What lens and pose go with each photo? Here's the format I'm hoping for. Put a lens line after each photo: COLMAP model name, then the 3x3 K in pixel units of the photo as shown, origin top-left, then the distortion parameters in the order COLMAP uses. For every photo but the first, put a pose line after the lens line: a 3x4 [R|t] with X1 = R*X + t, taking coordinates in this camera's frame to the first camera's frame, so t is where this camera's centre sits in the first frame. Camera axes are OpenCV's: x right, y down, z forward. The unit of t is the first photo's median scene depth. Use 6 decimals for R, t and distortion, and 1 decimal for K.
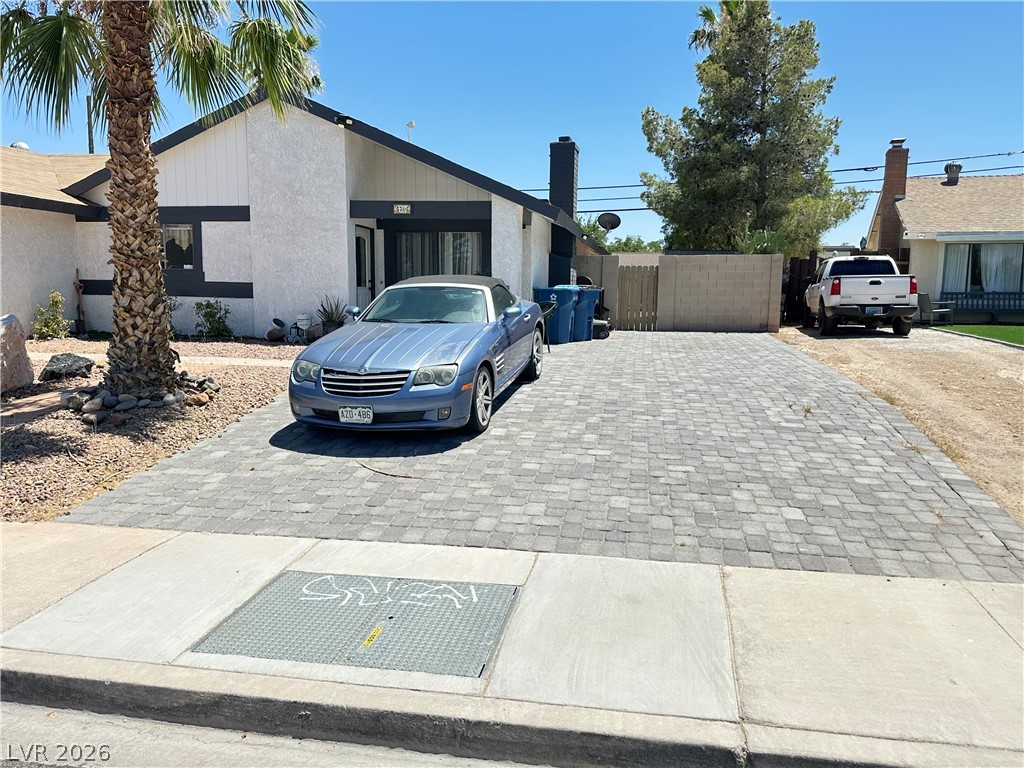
lens RADIAL K [[752.2, 0, 505.3], [0, 752.2, 389.3], [0, 0, 1]] dist [0.056220, -0.031823]
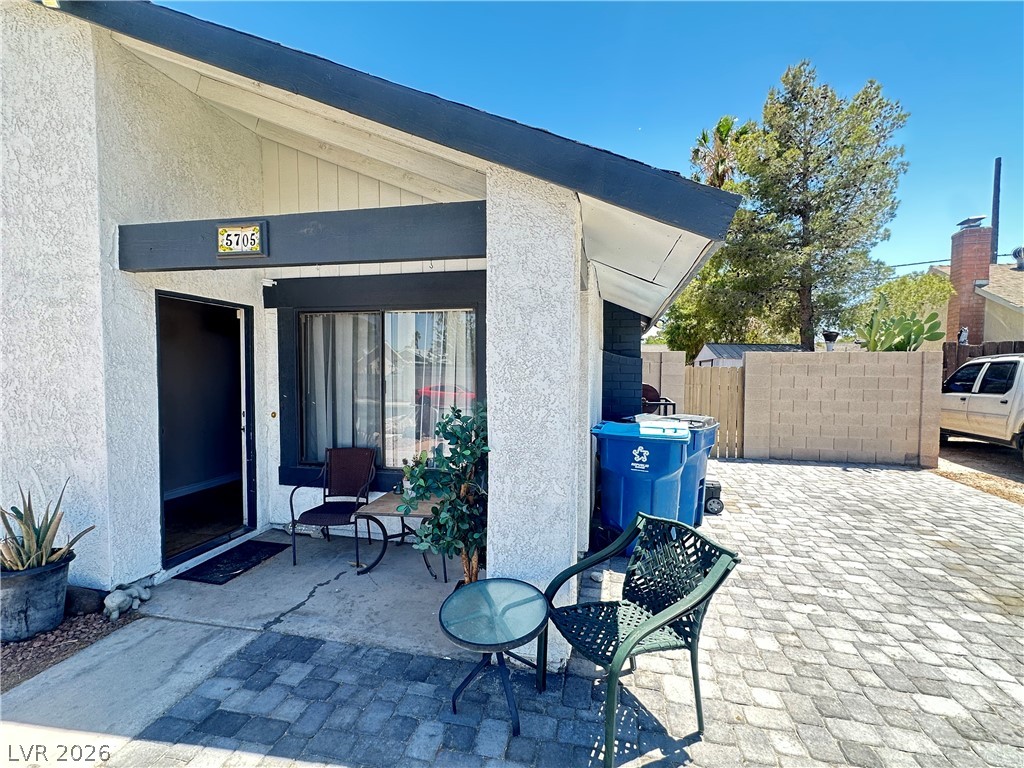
lens RADIAL K [[470.4, 0, 504.9], [0, 470.4, 387.0], [0, 0, 1]] dist [-0.000426, 0.000014]
pose [[0.999424, -0.005100, -0.033553, -0.004182], [0.001981, 0.995726, -0.092335, -0.140819], [0.033880, 0.092215, 0.995163, 0.748234]]
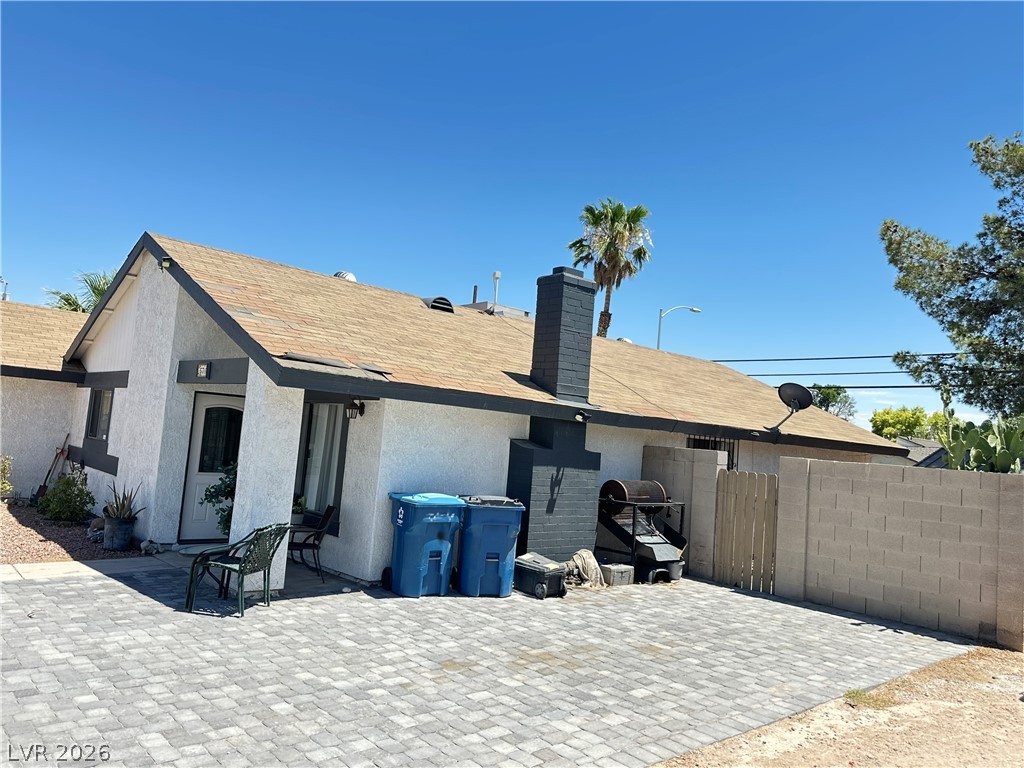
lens RADIAL K [[752.2, 0, 504.3], [0, 752.2, 382.2], [0, 0, 1]] dist [0.056220, -0.031823]
pose [[0.788955, 0.004226, -0.614437, 0.513608], [-0.149958, 0.971063, -0.185872, -0.129079], [0.595871, 0.238784, 0.766759, 0.583462]]
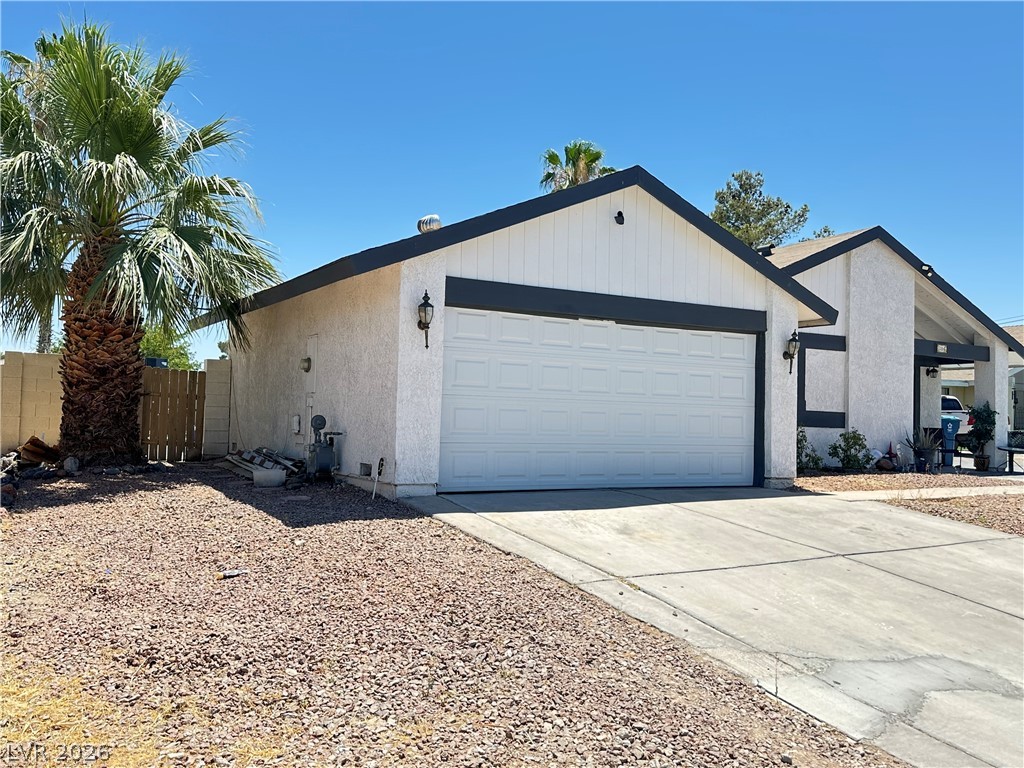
lens RADIAL K [[875.4, 0, 510.4], [0, 875.4, 380.3], [0, 0, 1]] dist [0.104527, -0.069890]
pose [[0.761617, 0.034753, 0.647095, -1.400183], [0.070284, 0.988241, -0.135797, -0.055870], [-0.644205, 0.148905, 0.750218, 0.407562]]
